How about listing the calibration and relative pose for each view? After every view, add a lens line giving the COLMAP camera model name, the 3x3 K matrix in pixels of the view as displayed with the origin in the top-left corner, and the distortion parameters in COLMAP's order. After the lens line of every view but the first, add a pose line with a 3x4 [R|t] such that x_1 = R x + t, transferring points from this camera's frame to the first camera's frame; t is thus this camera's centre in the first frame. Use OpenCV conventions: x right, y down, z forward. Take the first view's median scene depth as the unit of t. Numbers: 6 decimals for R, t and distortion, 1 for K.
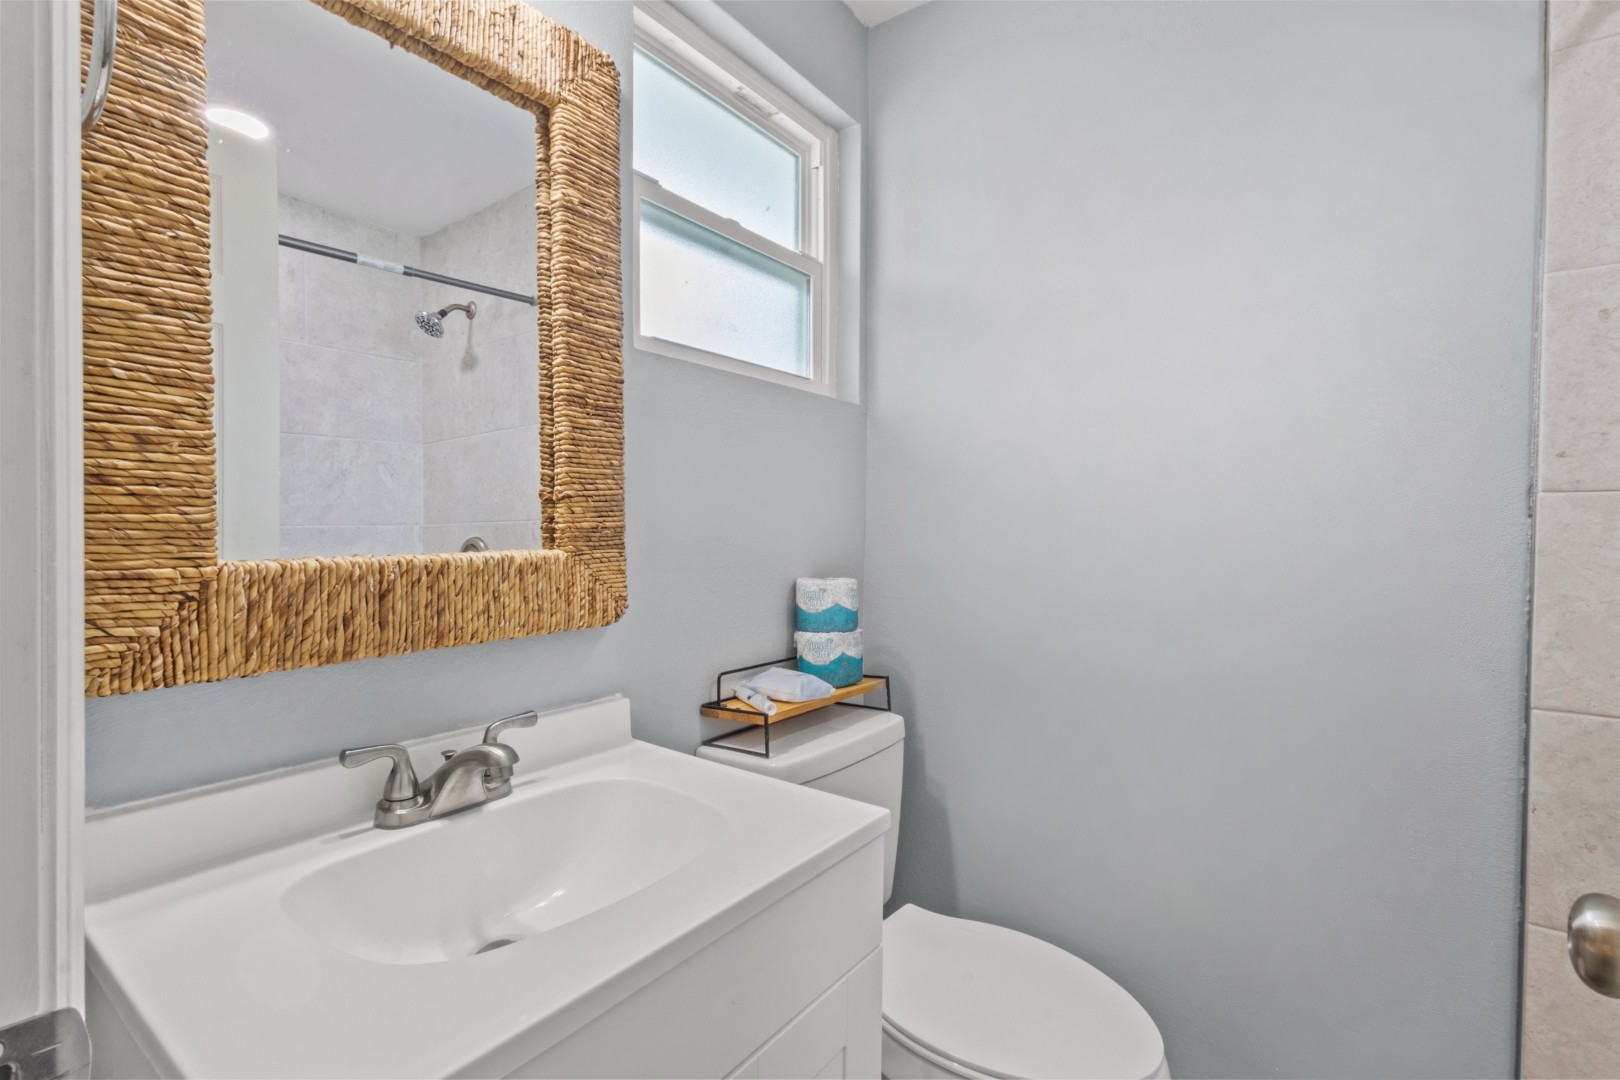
lens RADIAL K [[750.8, 0, 806.5], [0, 750.8, 540.5], [0, 0, 1]] dist [0.004252, 0.000958]
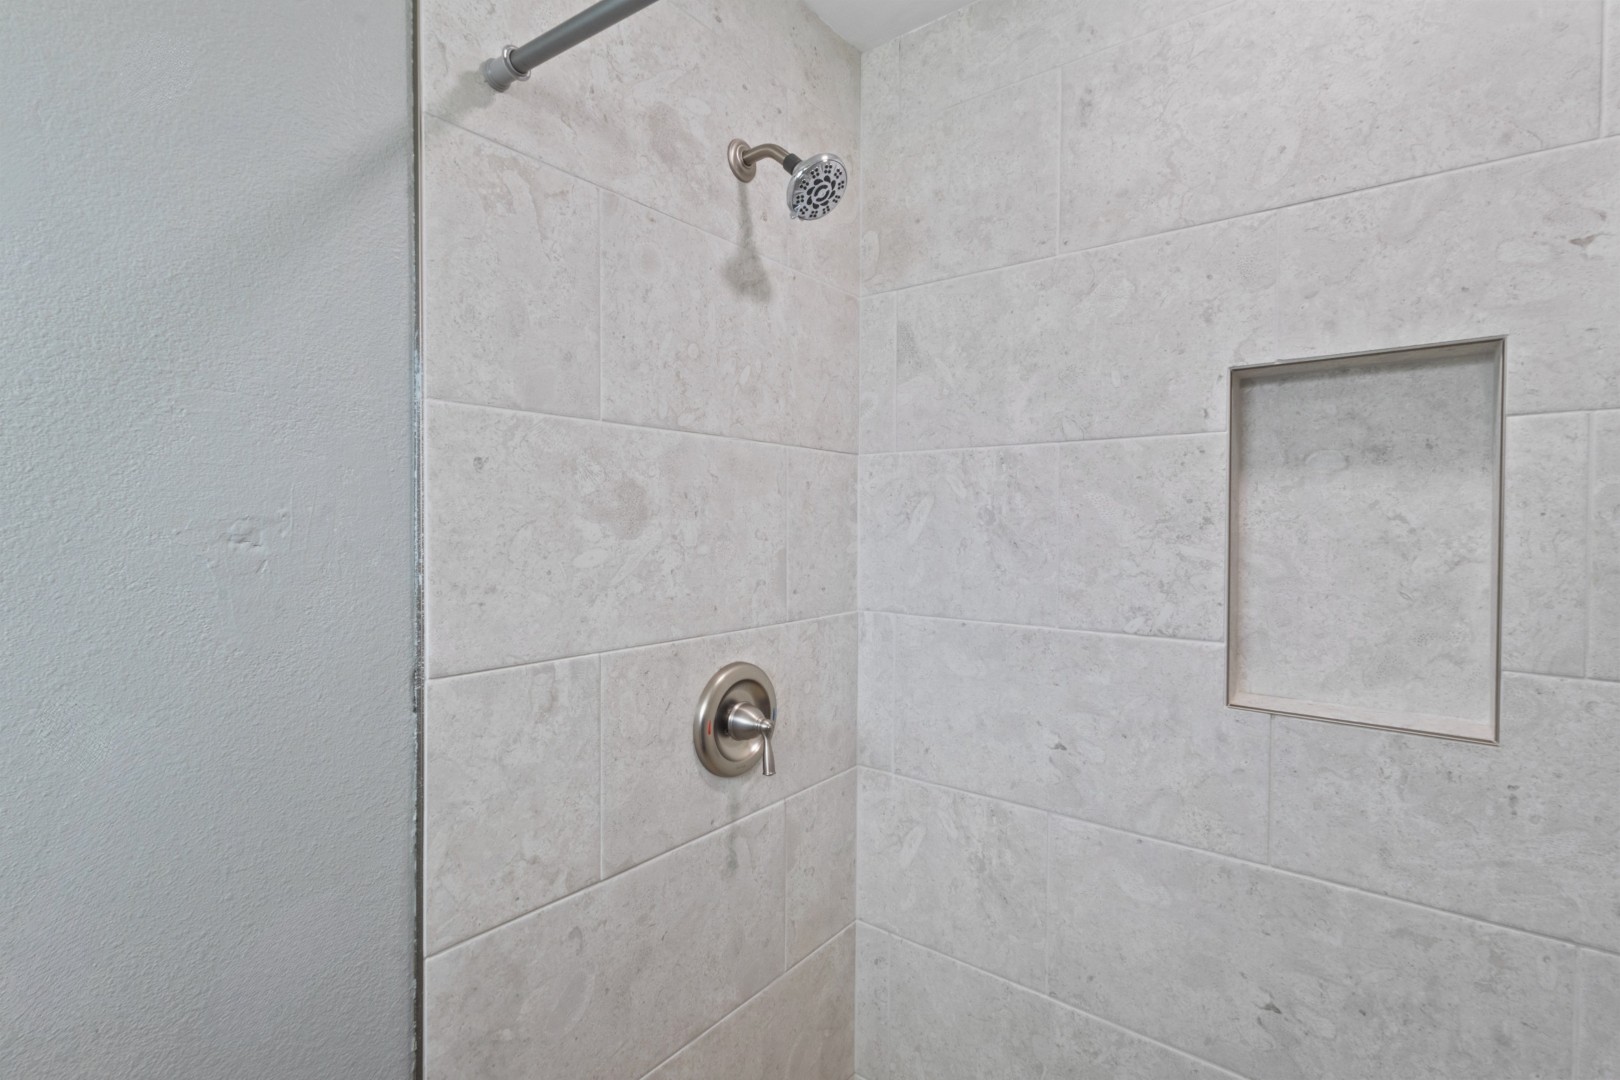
lens RADIAL K [[750.8, 0, 806.7], [0, 750.8, 541.5], [0, 0, 1]] dist [0.004252, 0.000958]
pose [[0.054447, -0.029004, 0.998095, 0.226615], [0.007993, 0.999559, 0.028611, -0.225655], [-0.998485, 0.006420, 0.054655, 0.569090]]
